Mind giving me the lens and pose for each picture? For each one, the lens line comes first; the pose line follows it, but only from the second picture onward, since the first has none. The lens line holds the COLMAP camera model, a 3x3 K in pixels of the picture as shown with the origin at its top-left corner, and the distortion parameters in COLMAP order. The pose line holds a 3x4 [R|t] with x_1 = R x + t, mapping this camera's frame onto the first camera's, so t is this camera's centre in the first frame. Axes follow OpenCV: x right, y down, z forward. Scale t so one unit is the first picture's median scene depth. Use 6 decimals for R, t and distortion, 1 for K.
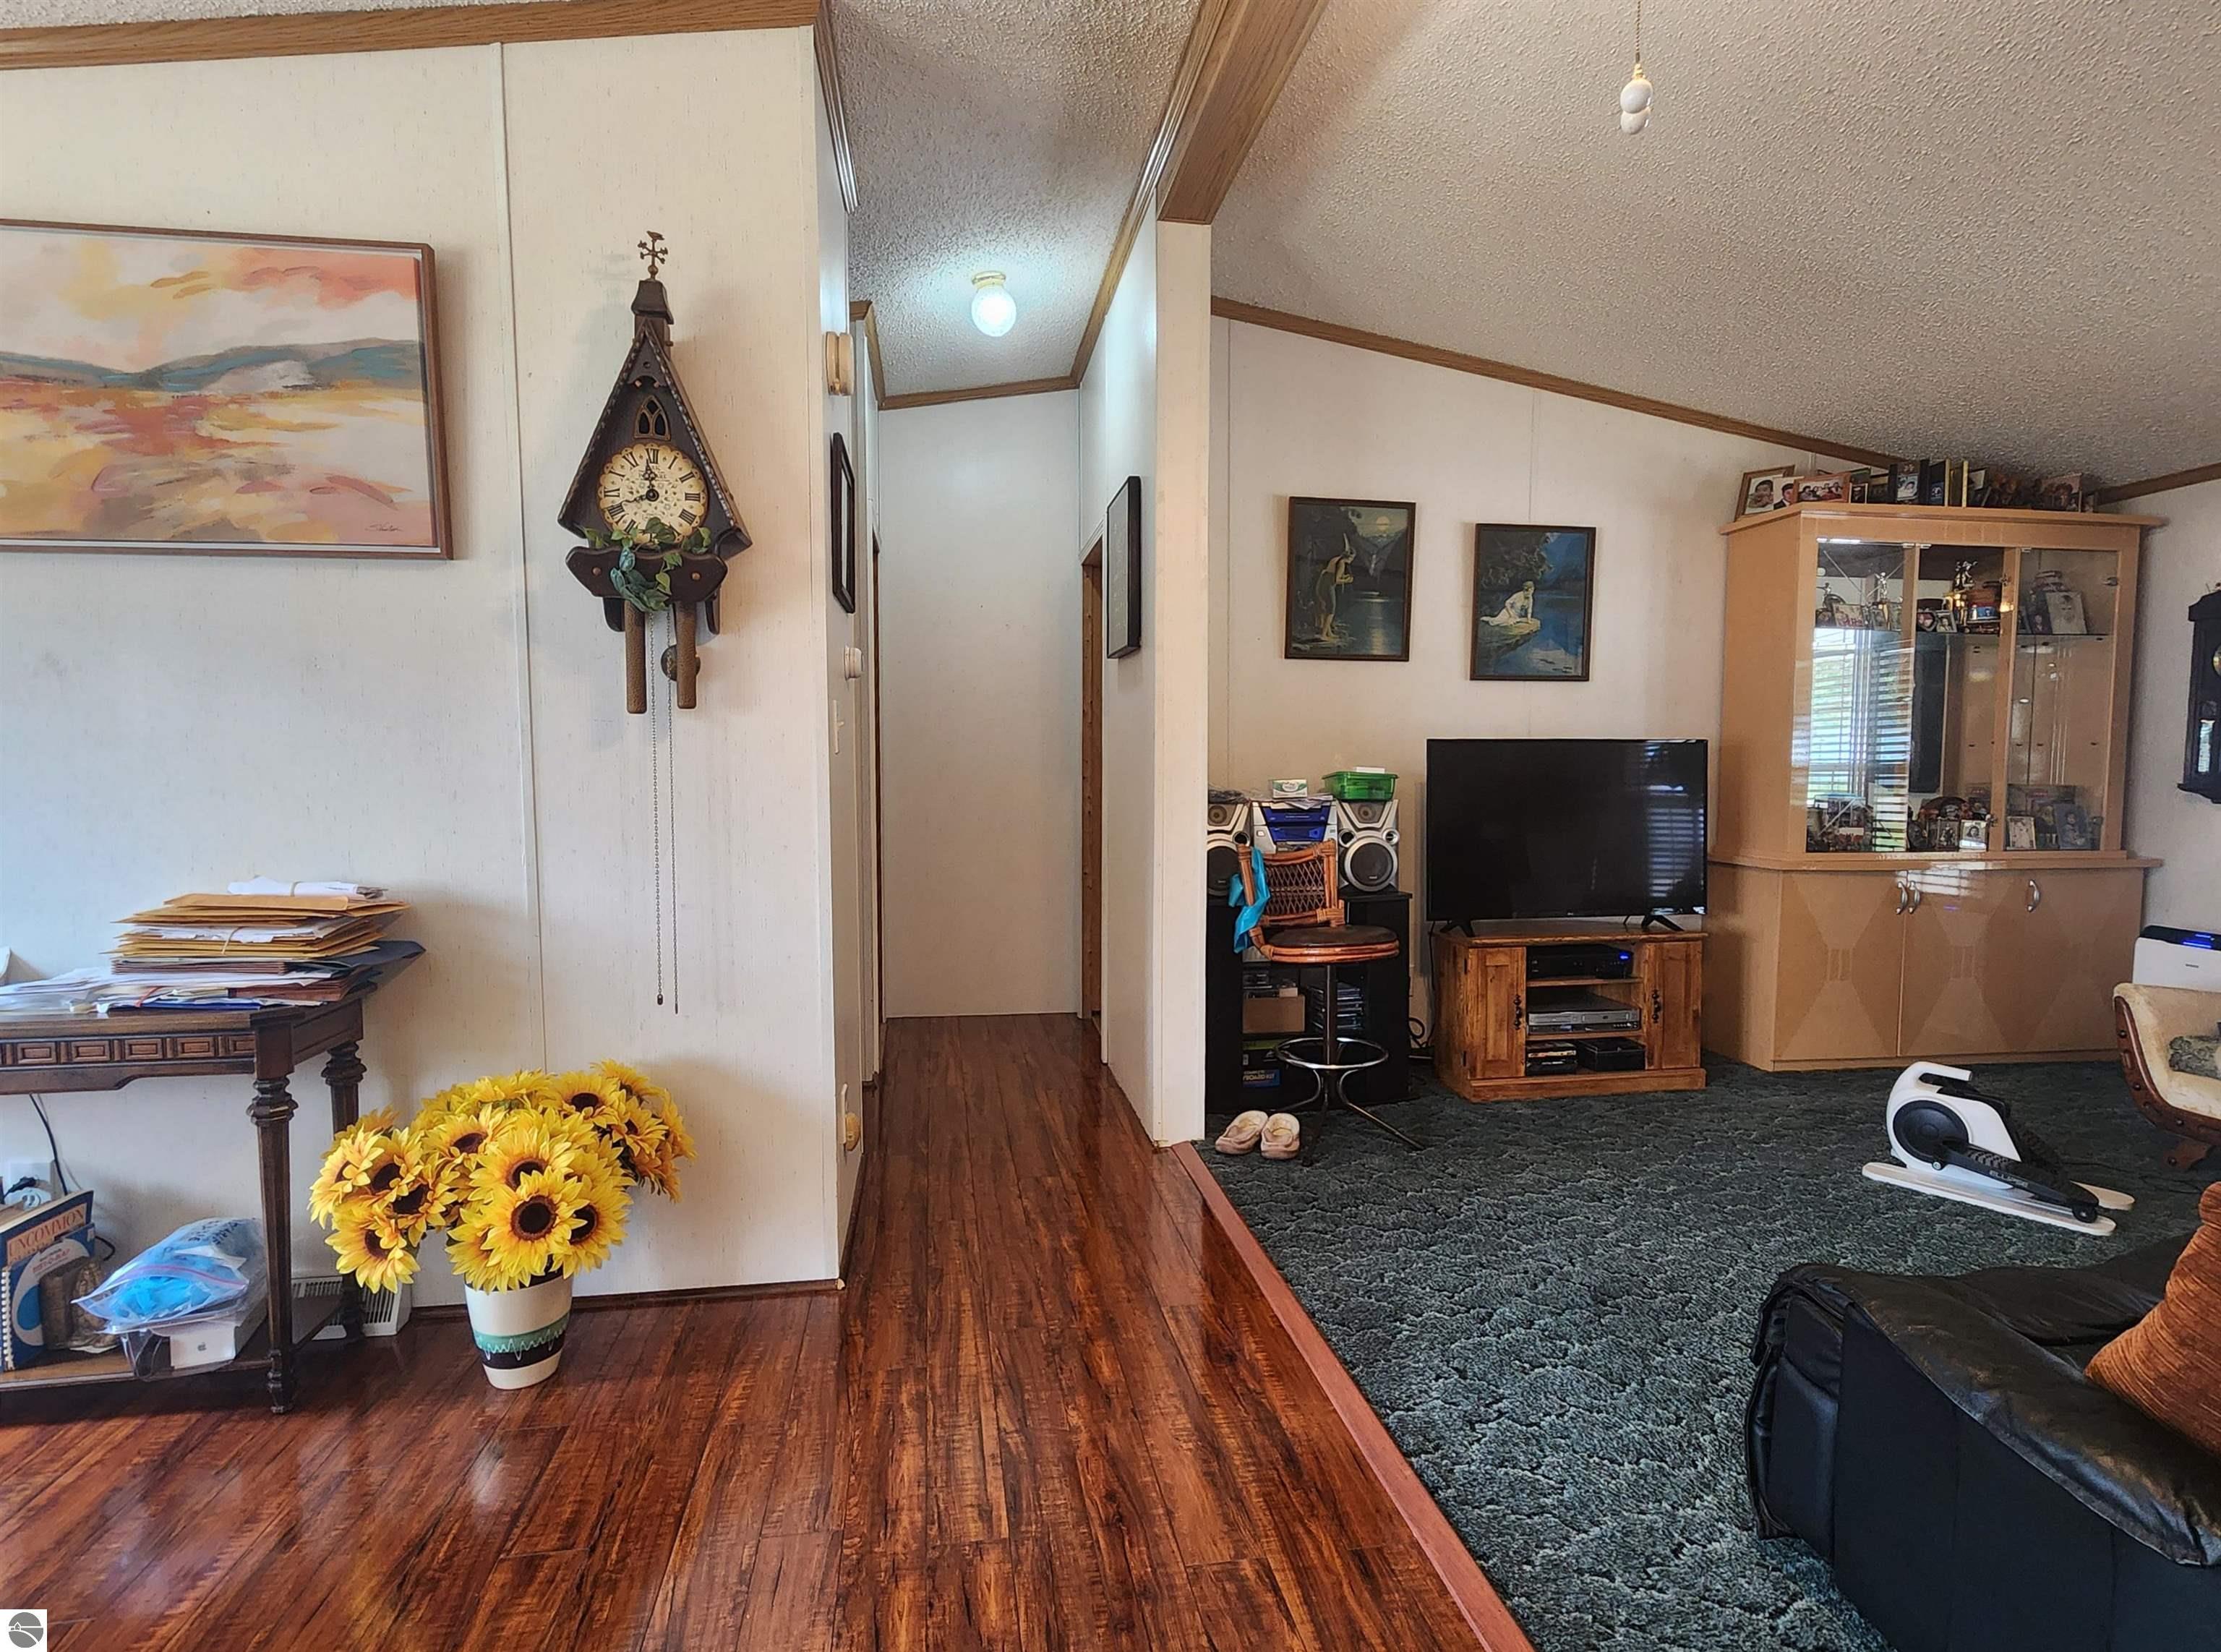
lens RADIAL K [[1102.4, 0, 1110.5], [0, 1102.4, 826.0], [0, 0, 1]] dist [0.002988, 0.001855]
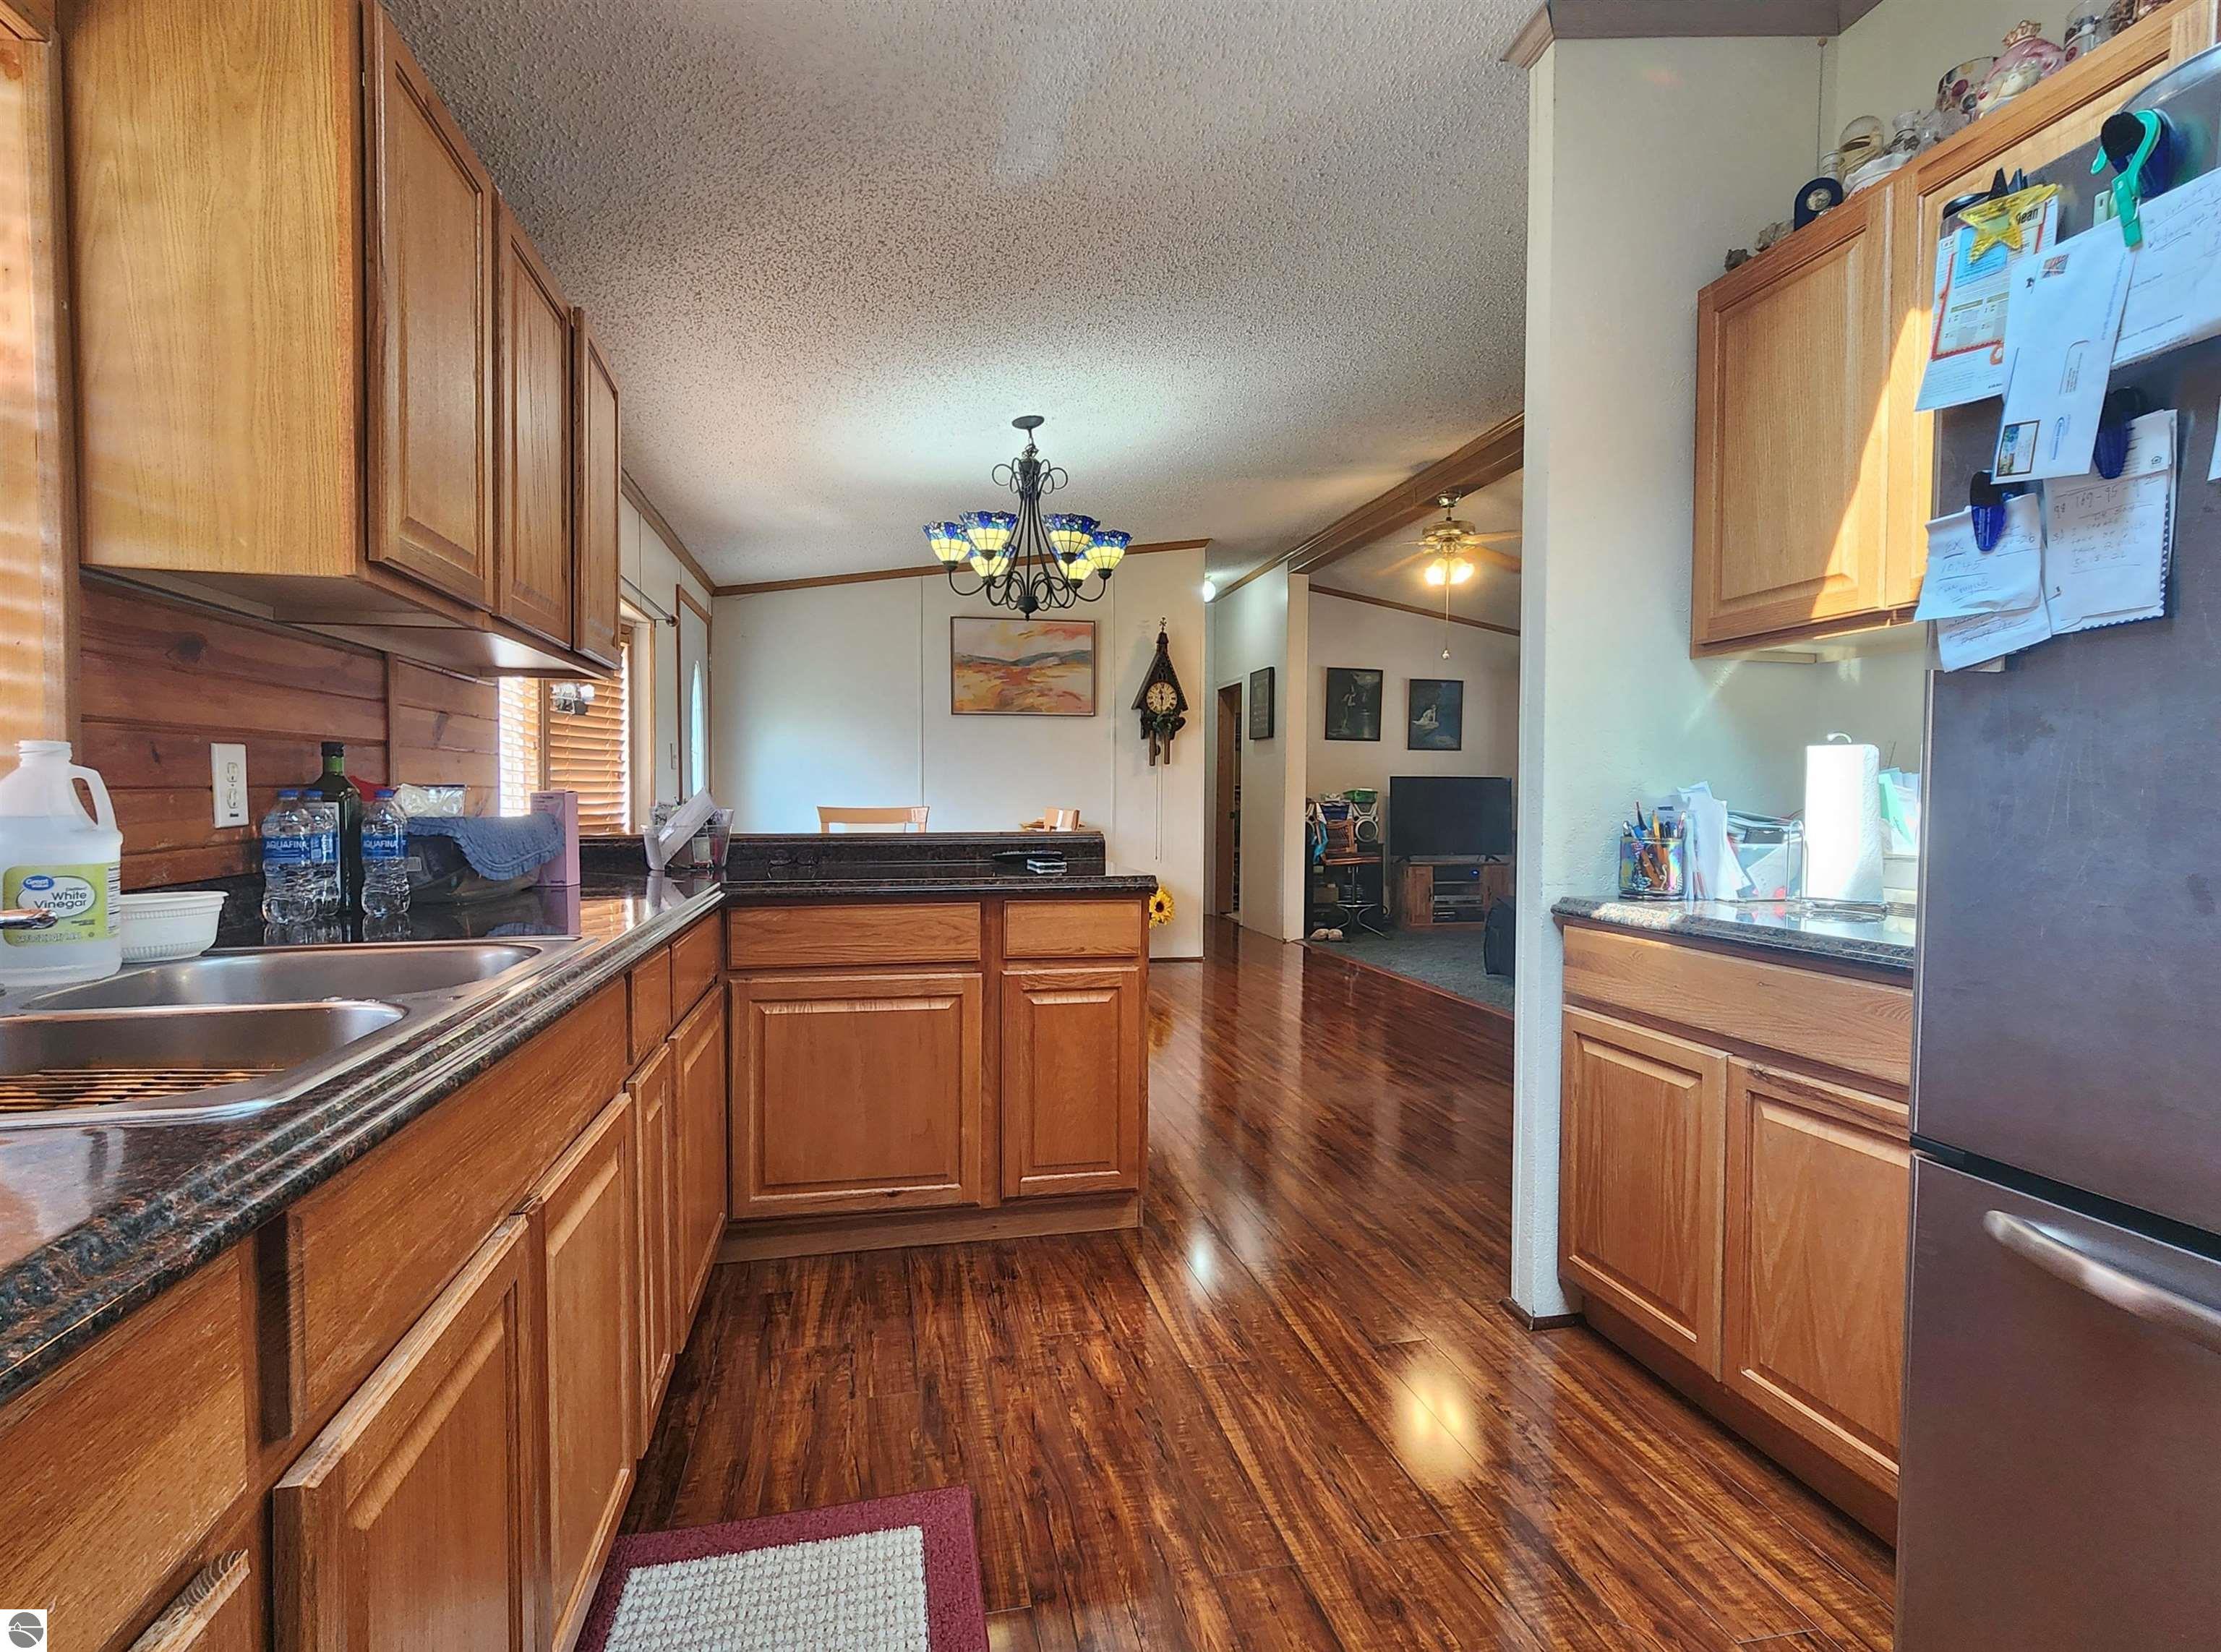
lens RADIAL K [[1102.4, 0, 1110.5], [0, 1102.4, 826.0], [0, 0, 1]] dist [0.002988, 0.001855]
pose [[0.997859, 0.005092, 0.065202, -0.448414], [-0.002962, 0.999460, -0.032726, 0.103010], [-0.065333, 0.032463, 0.997335, -1.263985]]
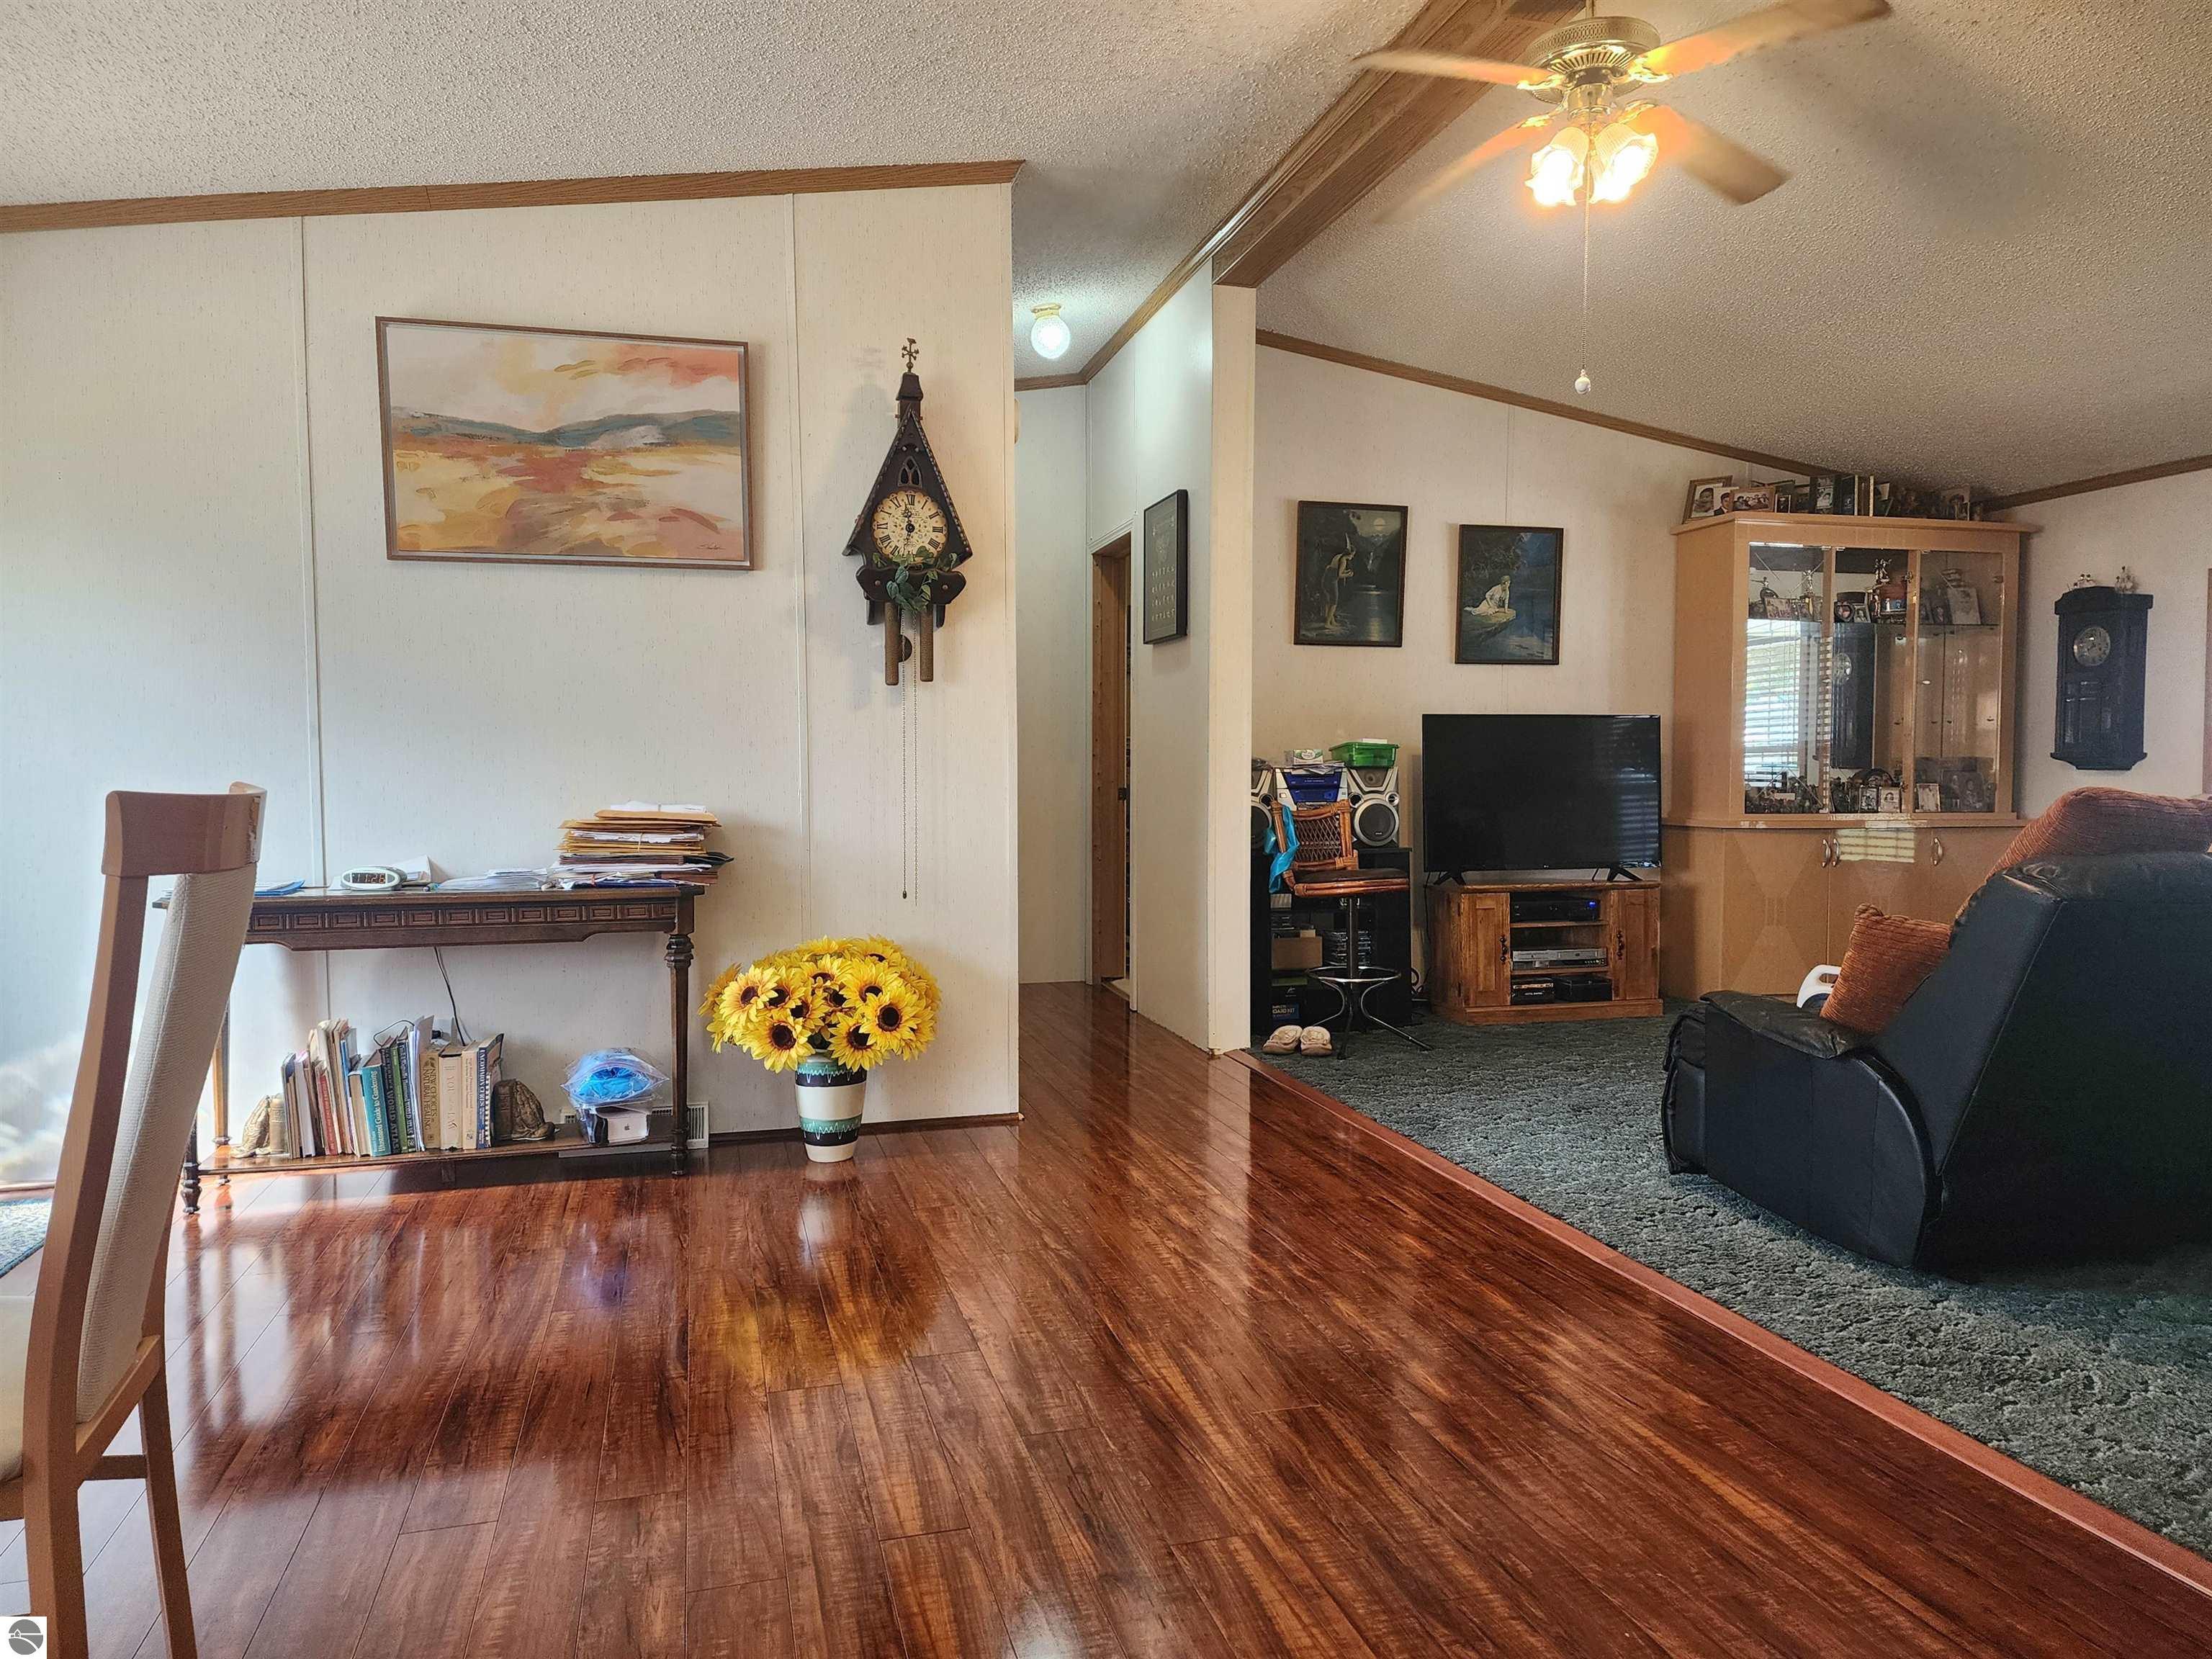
lens RADIAL K [[1464.8, 0, 1092.2], [0, 1464.8, 814.8], [0, 0, 1]] dist [0.129338, -0.155961]
pose [[0.994377, -0.004460, 0.105804, -0.223889], [0.007363, 0.999607, -0.027066, 0.066451], [-0.105641, 0.027693, 0.994019, -0.502590]]
